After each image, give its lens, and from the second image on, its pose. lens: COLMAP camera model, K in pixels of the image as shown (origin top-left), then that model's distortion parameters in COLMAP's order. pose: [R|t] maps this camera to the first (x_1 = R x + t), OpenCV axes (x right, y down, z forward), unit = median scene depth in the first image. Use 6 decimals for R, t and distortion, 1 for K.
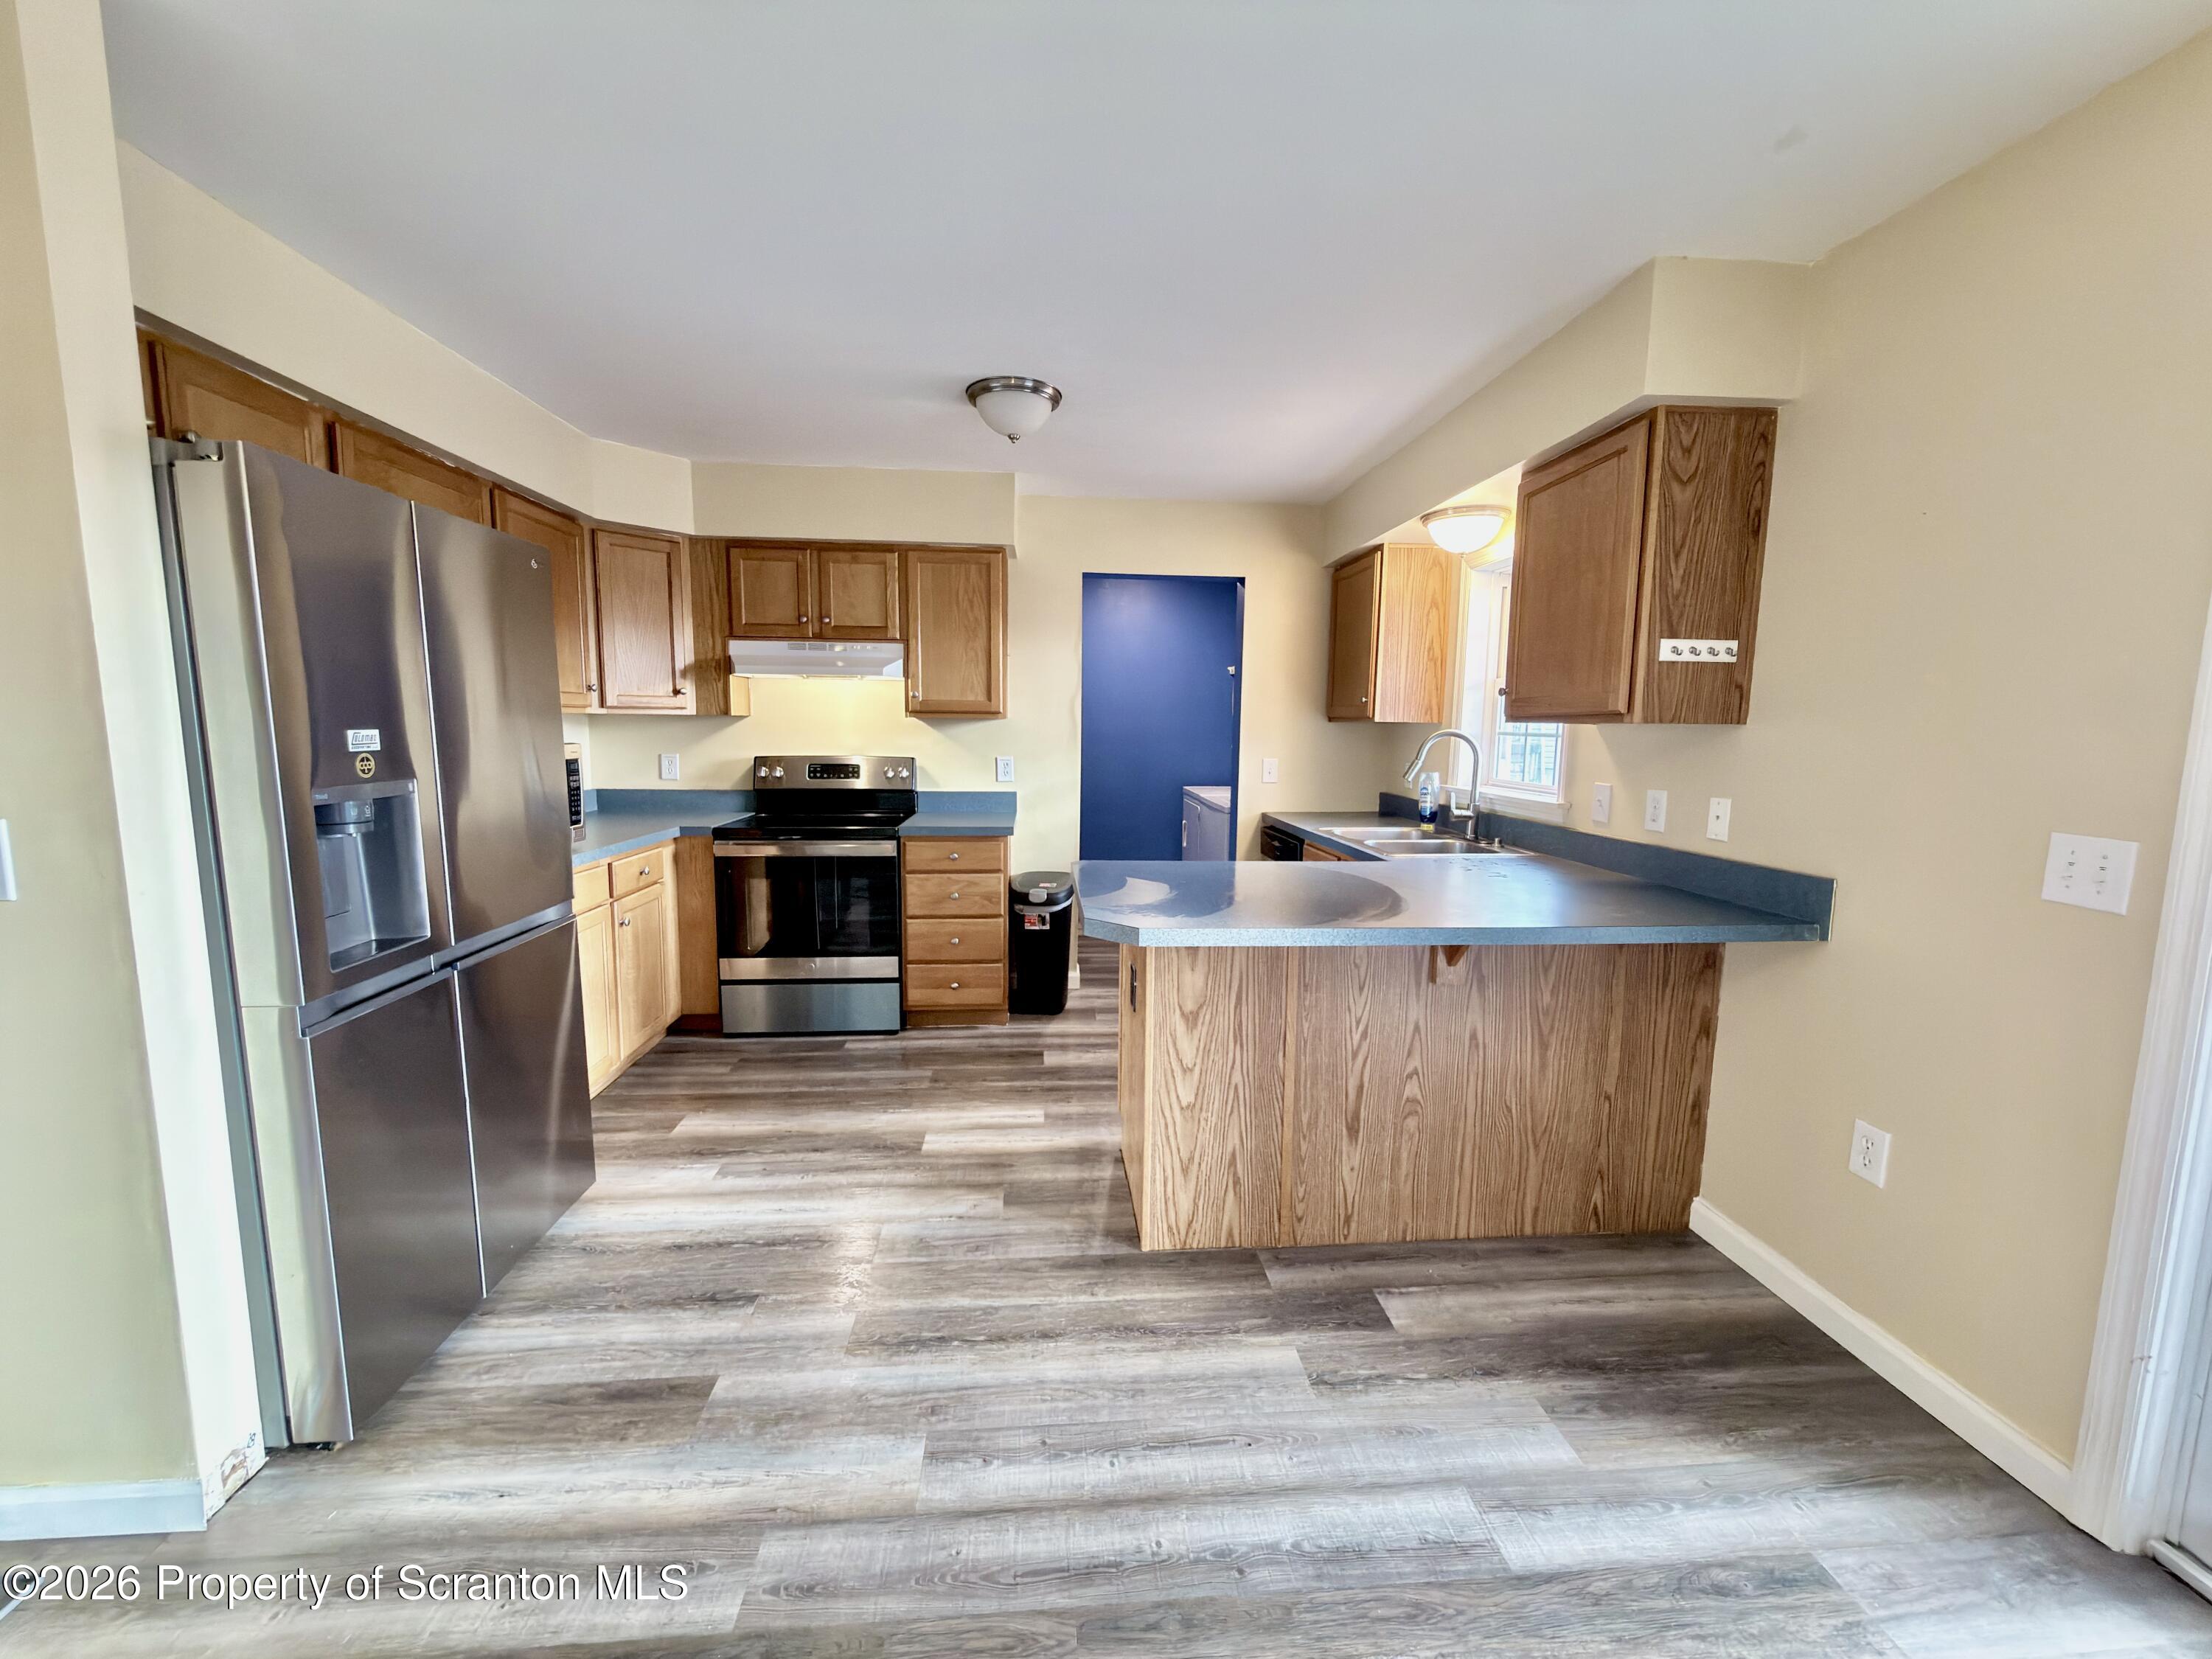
lens RADIAL K [[894.3, 0, 1107.1], [0, 894.3, 831.6], [0, 0, 1]] dist [-0.001207, -0.000077]
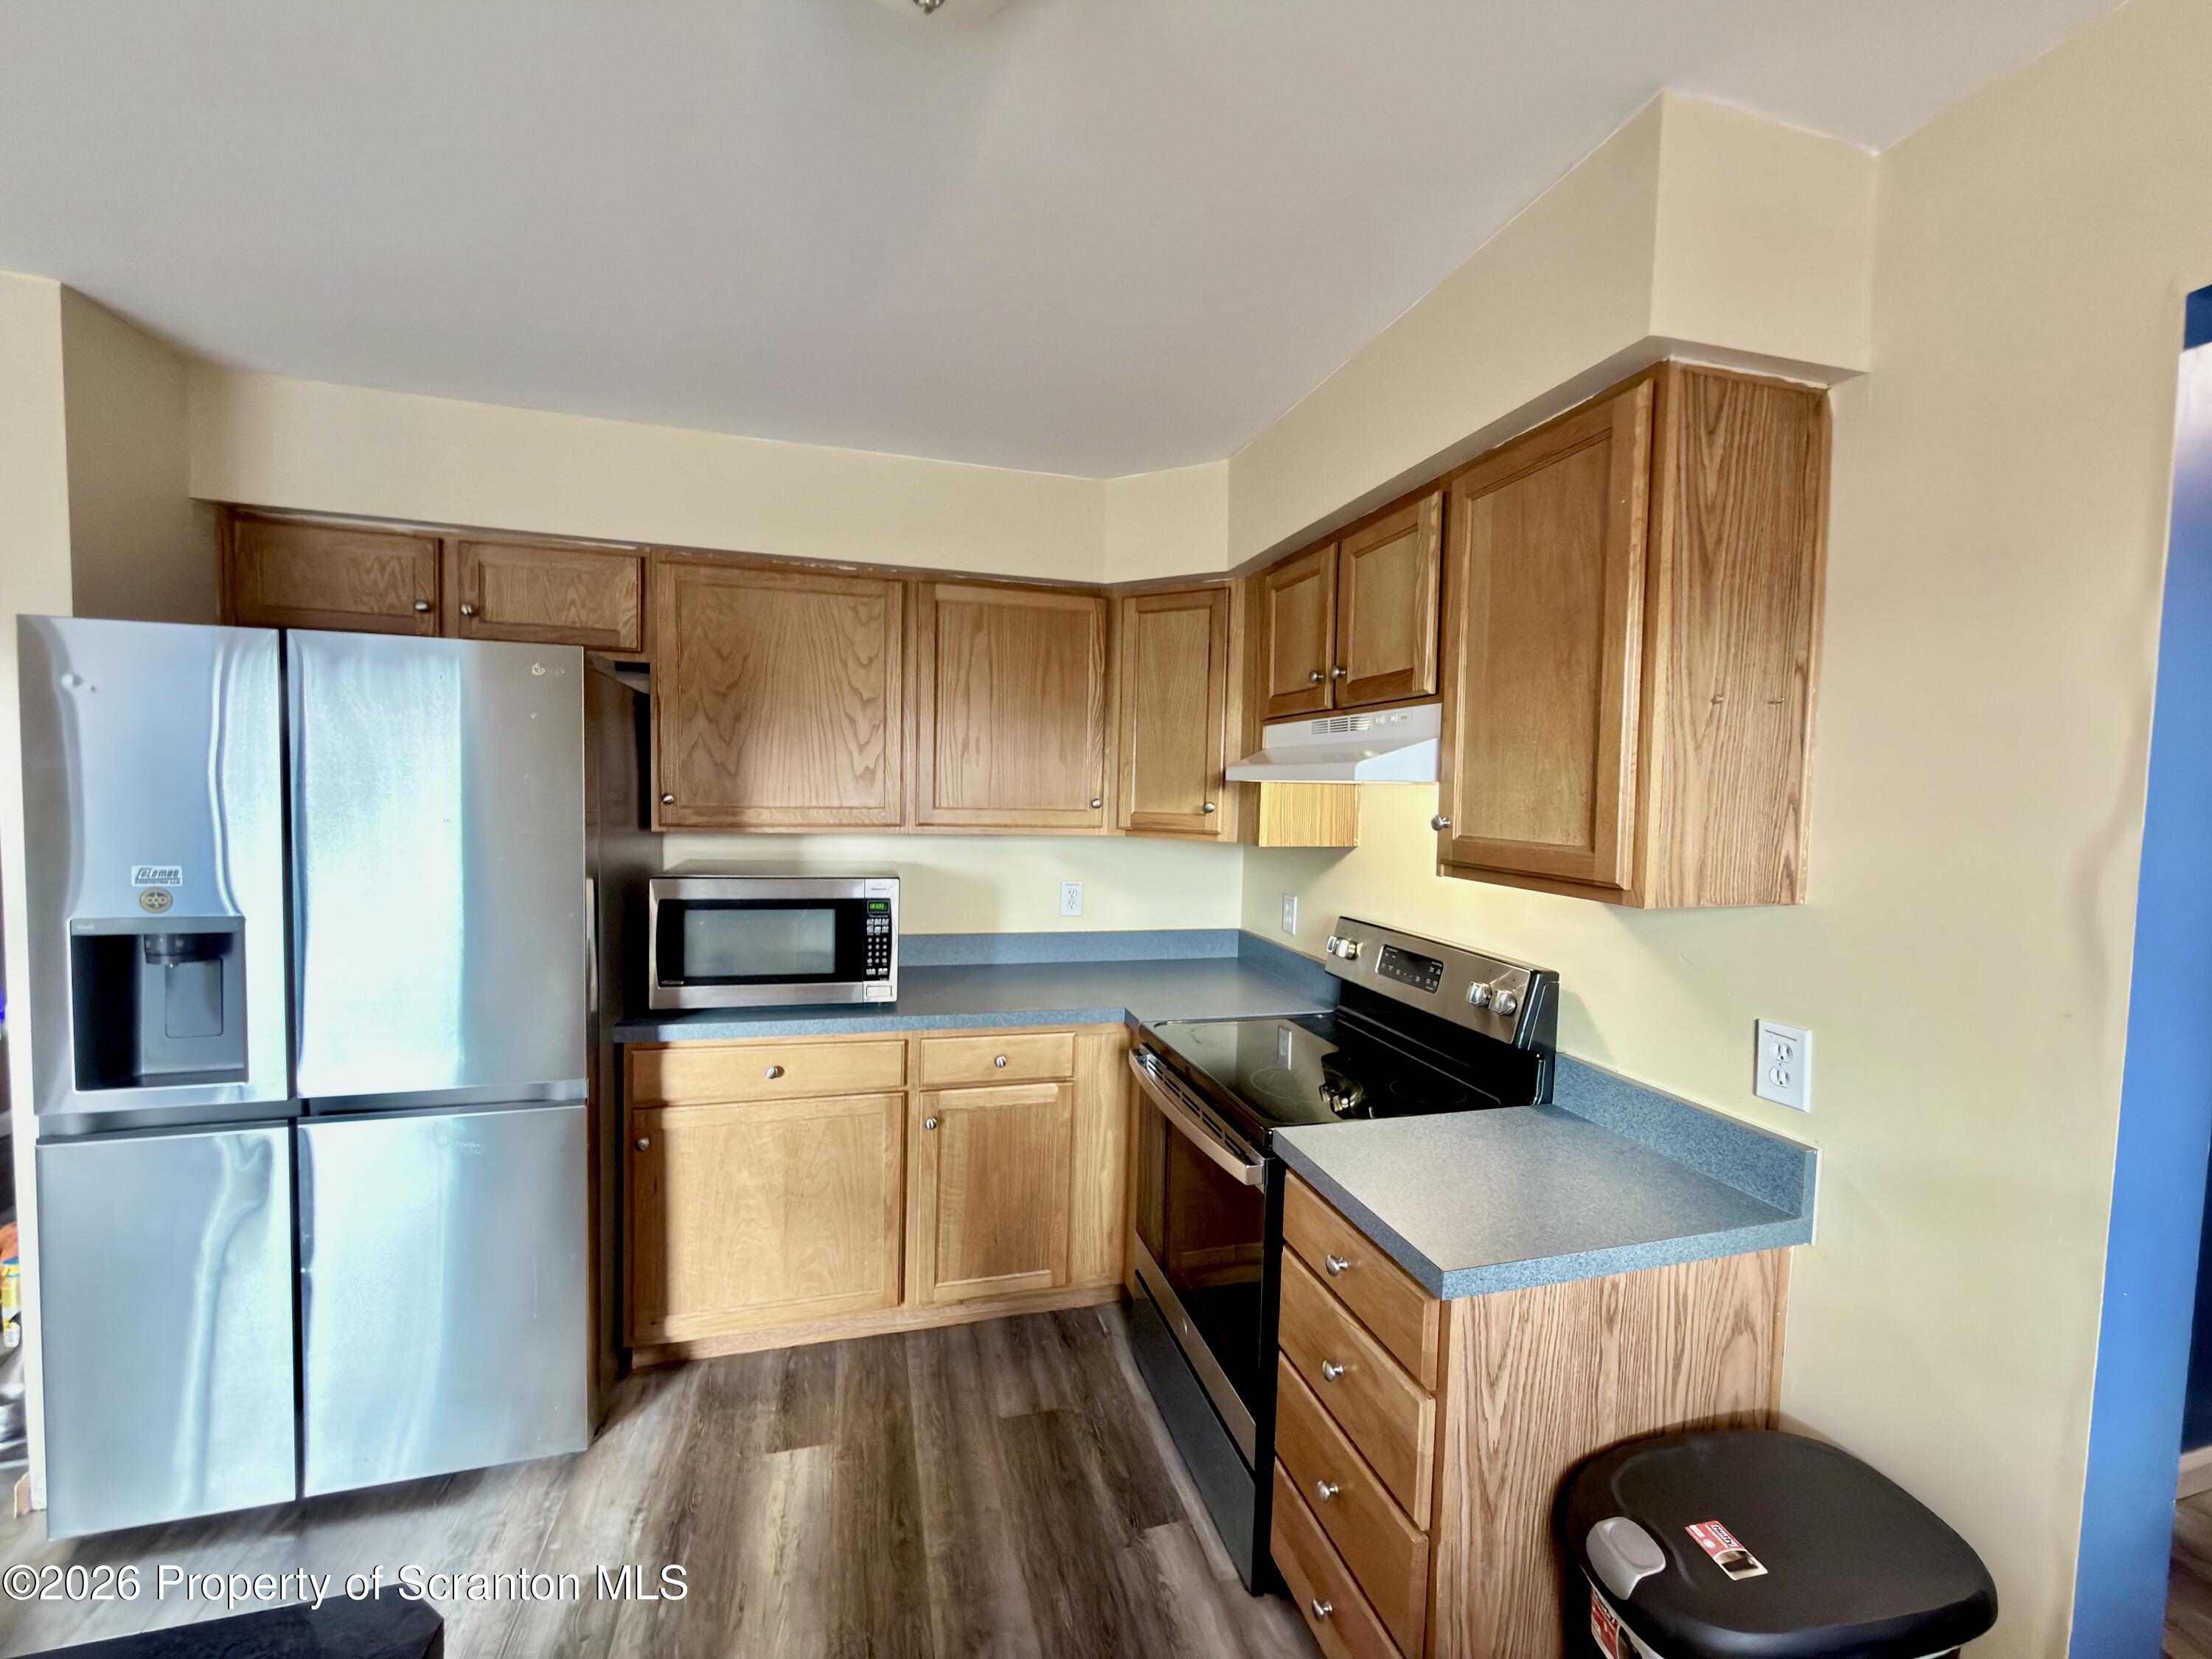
lens RADIAL K [[894.3, 0, 1108.5], [0, 894.3, 838.0], [0, 0, 1]] dist [-0.001207, -0.000077]
pose [[0.199816, 0.048264, -0.978644, 0.158961], [-0.136527, 0.990414, 0.020969, -0.137253], [0.970275, 0.129421, 0.204490, 0.784302]]
